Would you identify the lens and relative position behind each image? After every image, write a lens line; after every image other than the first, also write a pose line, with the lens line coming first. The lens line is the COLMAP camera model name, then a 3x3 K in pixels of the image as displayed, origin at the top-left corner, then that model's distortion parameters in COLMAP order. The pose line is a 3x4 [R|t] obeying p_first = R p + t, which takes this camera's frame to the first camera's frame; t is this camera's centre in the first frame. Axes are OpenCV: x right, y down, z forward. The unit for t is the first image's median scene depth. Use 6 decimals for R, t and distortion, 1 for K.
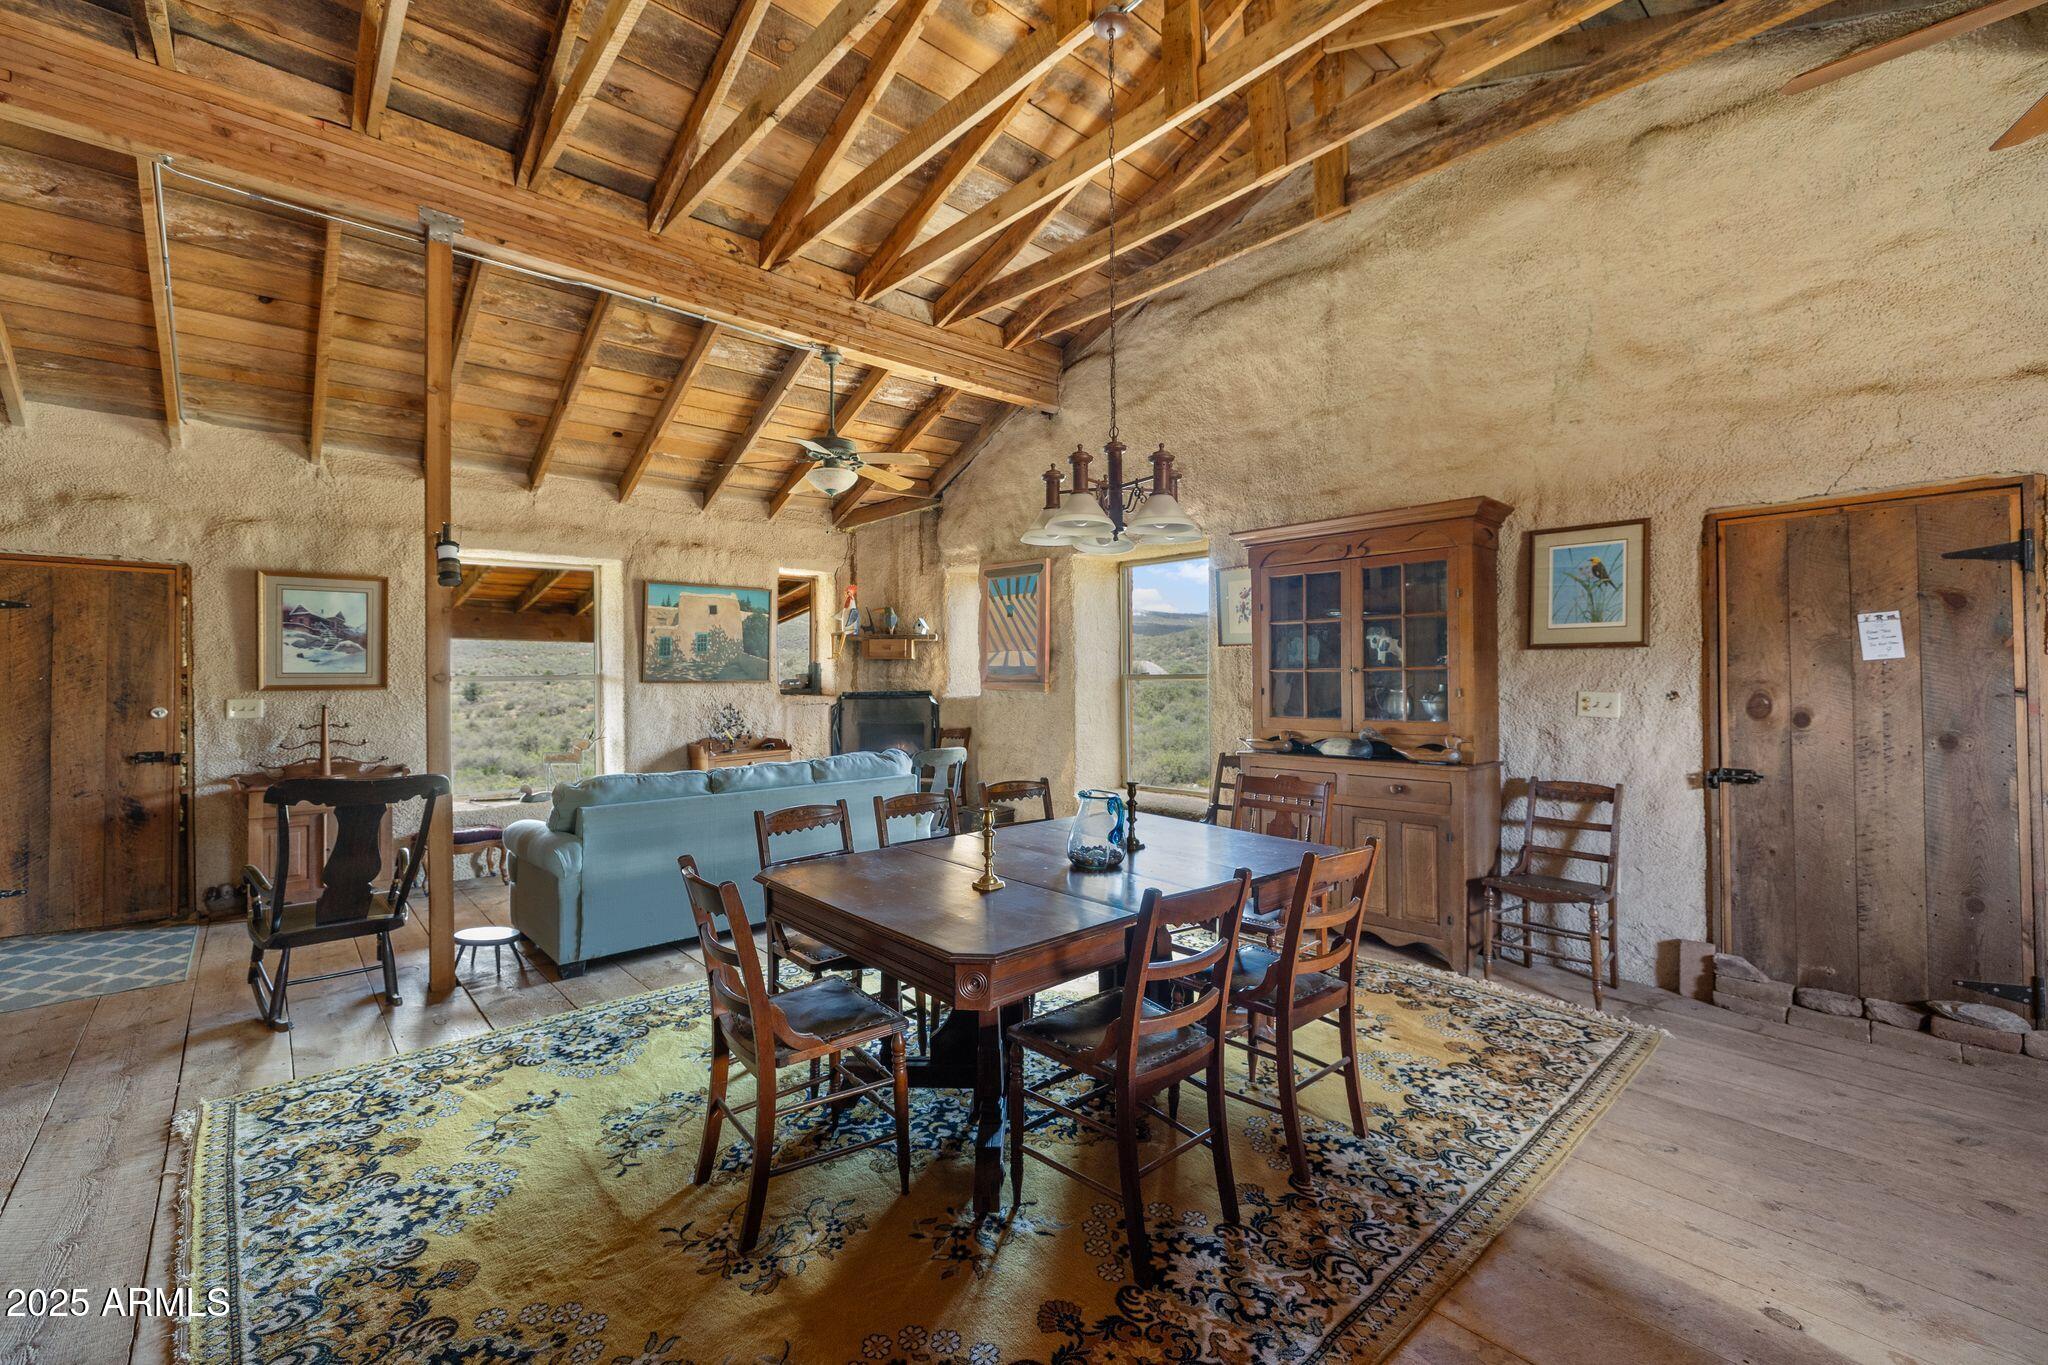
lens RADIAL K [[858.4, 0, 1016.6], [0, 858.4, 663.6], [0, 0, 1]] dist [0.000264, 0.000344]
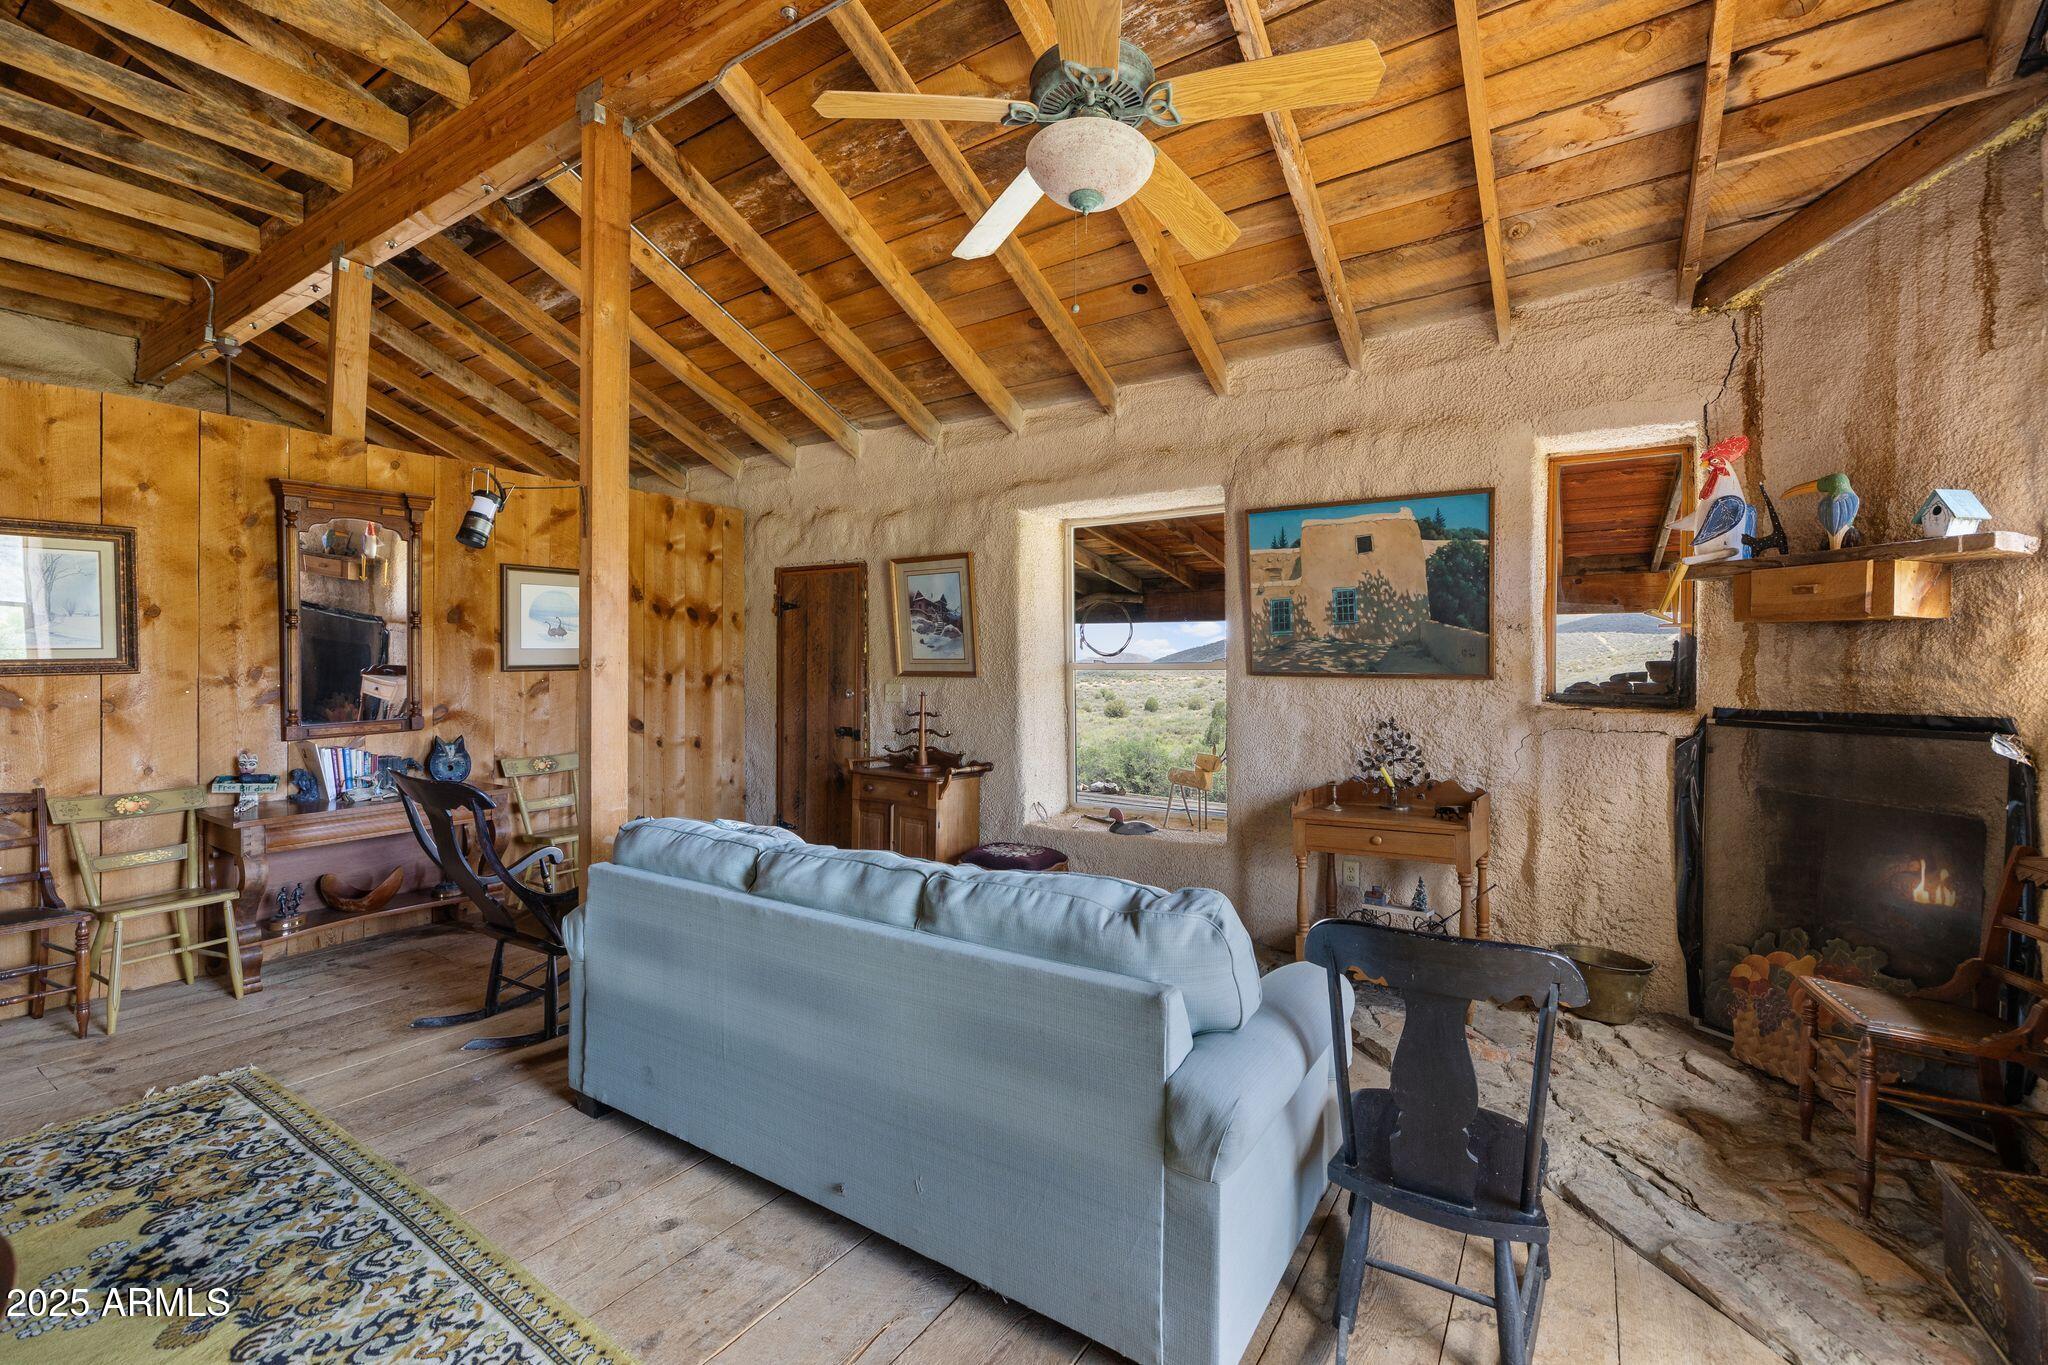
lens RADIAL K [[858.4, 0, 1016.6], [0, 858.4, 663.6], [0, 0, 1]] dist [0.000264, 0.000344]
pose [[0.257207, 0.005374, -0.966341, 0.168780], [0.008035, 0.999938, 0.007699, 0.010605], [0.966323, -0.009744, 0.257148, 0.921693]]
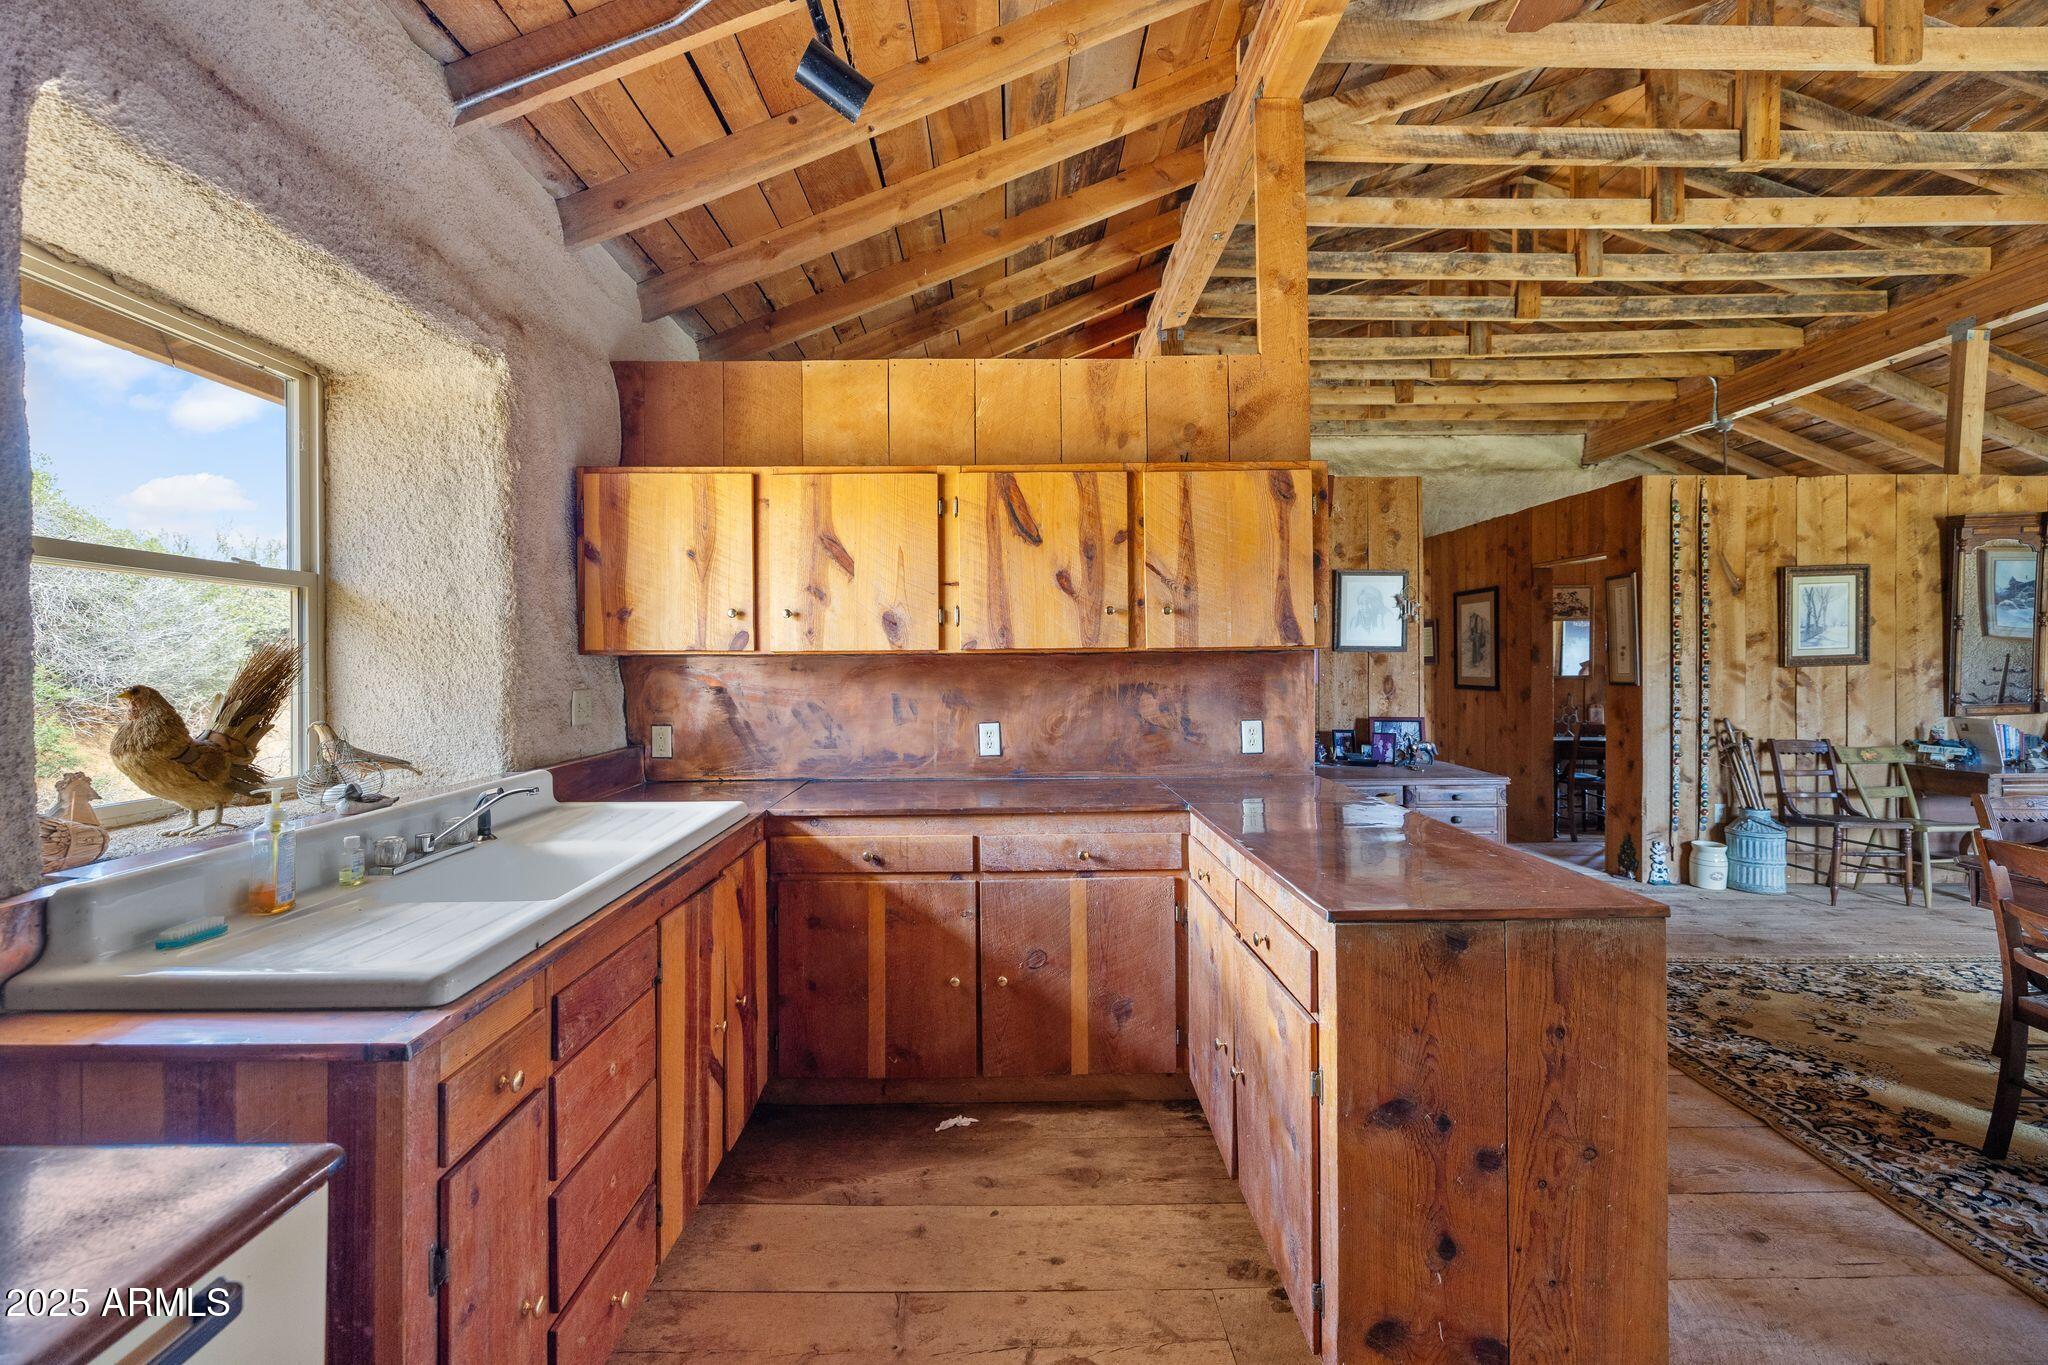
lens RADIAL K [[859.3, 0, 1016.6], [0, 859.3, 667.0], [0, 0, 1]] dist [0.000286, 0.000874]
pose [[-0.667701, 0.011308, -0.744344, 0.759964], [0.019433, 0.999809, -0.002244, 0.003594], [0.744176, -0.015963, -0.667793, 0.313331]]
